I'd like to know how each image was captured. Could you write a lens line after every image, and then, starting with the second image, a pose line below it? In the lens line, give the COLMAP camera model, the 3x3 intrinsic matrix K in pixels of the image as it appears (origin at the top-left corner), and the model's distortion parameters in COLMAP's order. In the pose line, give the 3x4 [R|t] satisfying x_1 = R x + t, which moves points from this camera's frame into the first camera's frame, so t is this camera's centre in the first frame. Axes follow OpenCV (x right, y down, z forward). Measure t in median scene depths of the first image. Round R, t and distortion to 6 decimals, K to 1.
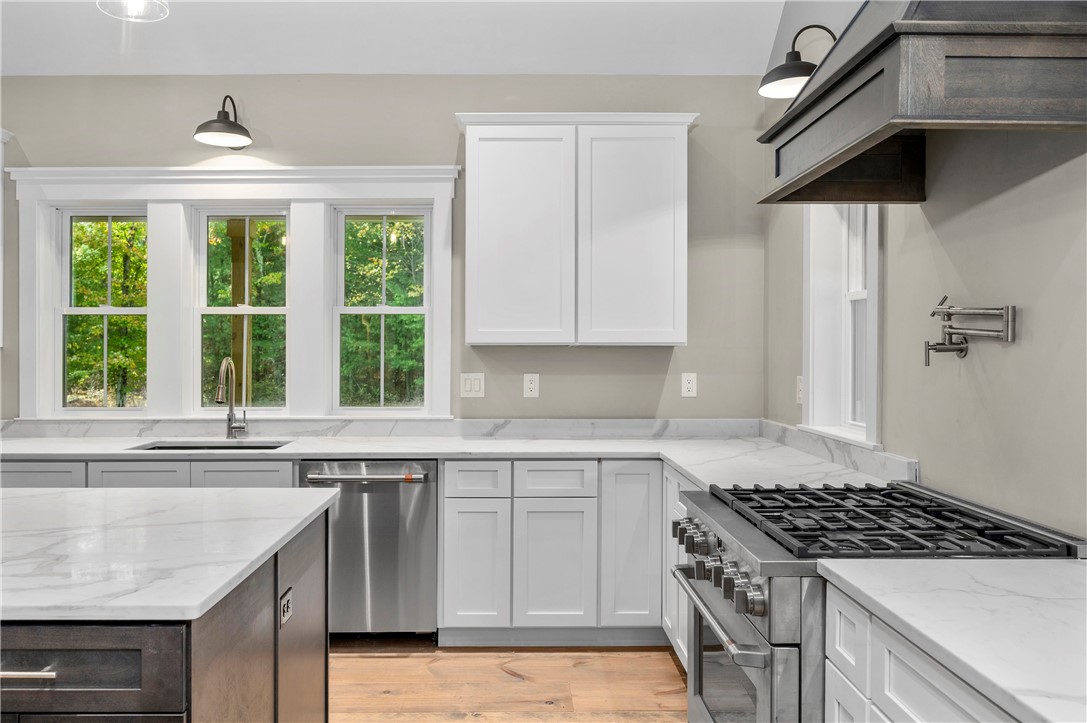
lens RADIAL K [[840.2, 0, 516.6], [0, 840.2, 357.6], [0, 0, 1]] dist [-0.013399, -0.003099]
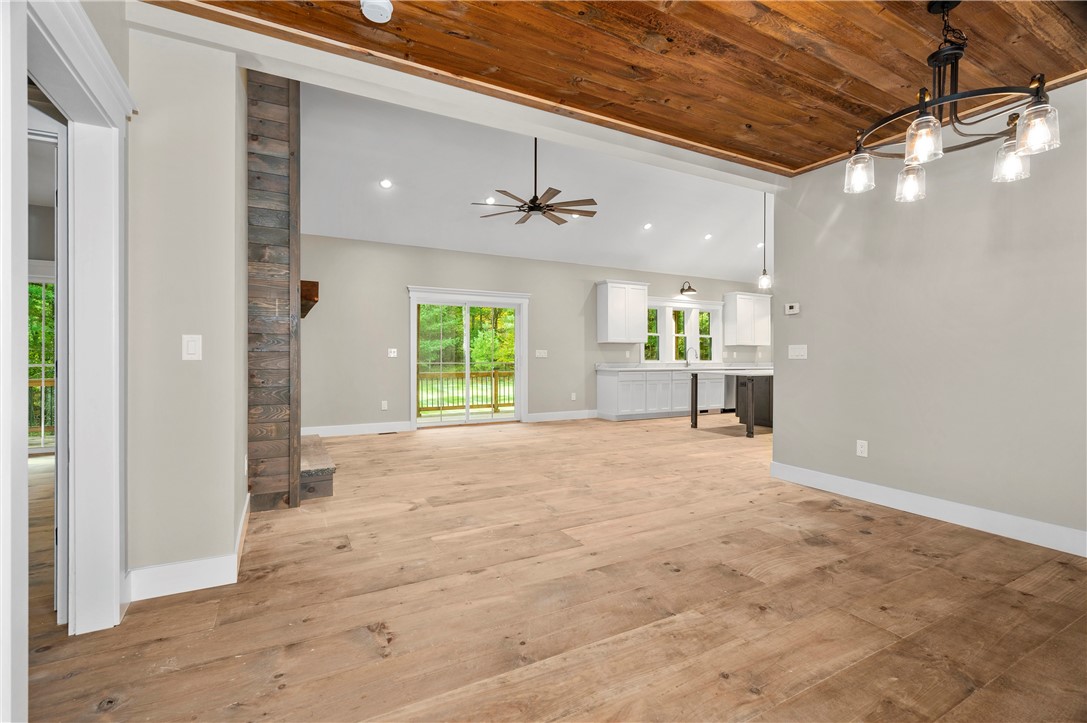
lens RADIAL K [[488.8, 0, 539.7], [0, 488.8, 353.0], [0, 0, 1]] dist [0.001537, 0.000046]
pose [[0.883794, 0.008195, 0.467805, -2.050041], [-0.001985, 0.999903, -0.013767, 0.061180], [-0.467873, 0.011238, 0.883724, -0.728881]]
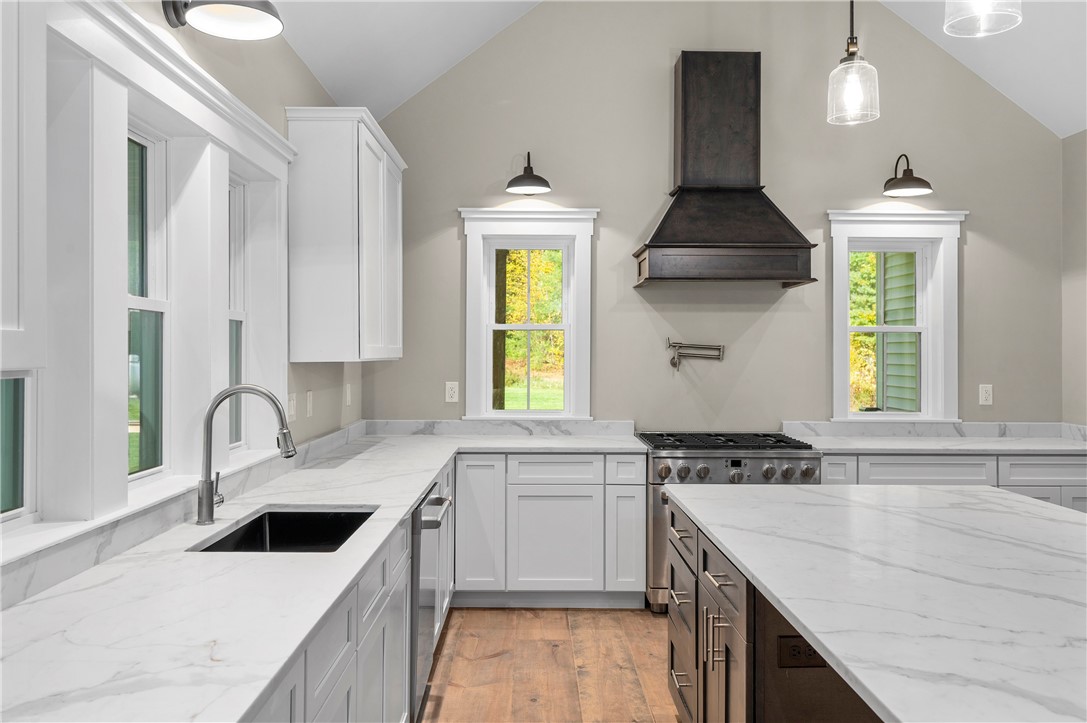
lens RADIAL K [[840.2, 0, 525.7], [0, 840.2, 345.9], [0, 0, 1]] dist [-0.013399, -0.003099]
pose [[0.015292, 0.010496, 0.999828, -0.923882], [0.008689, 0.999906, -0.010630, -0.019543], [-0.999845, 0.008850, 0.015200, 0.769525]]
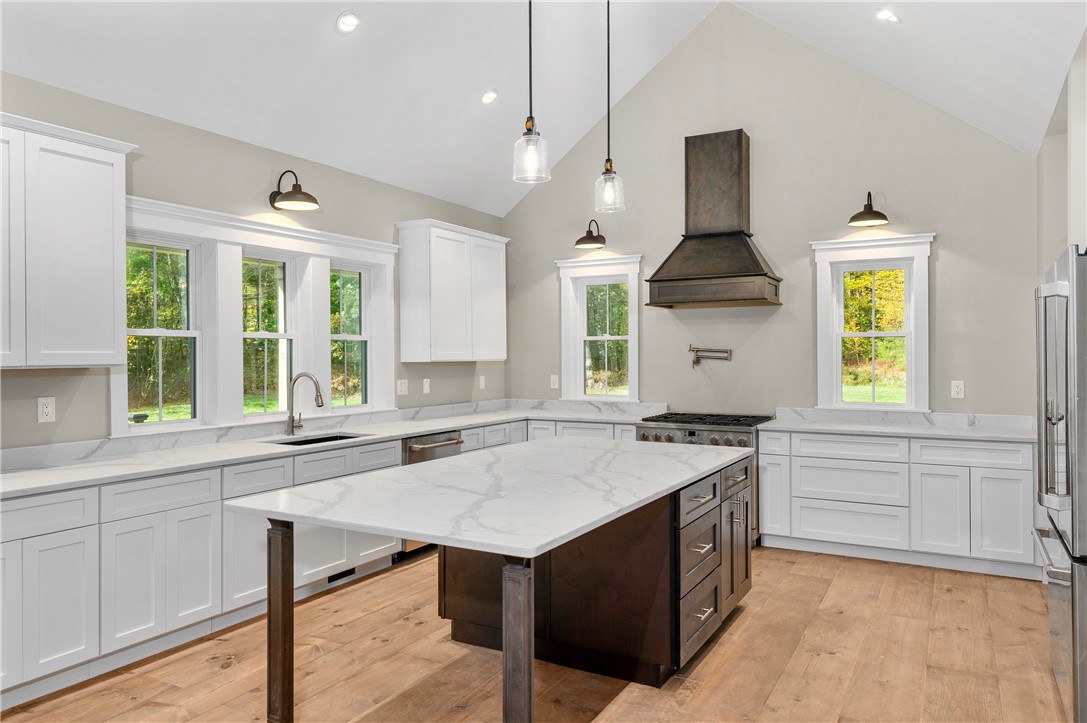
lens RADIAL K [[735.0, 0, 538.6], [0, 735.0, 357.3], [0, 0, 1]] dist [-0.004936, 0.000289]
pose [[0.508529, -0.002730, 0.861040, -1.121364], [0.013088, 0.999904, -0.004560, -0.013482], [-0.860945, 0.013588, 0.508516, 0.095368]]
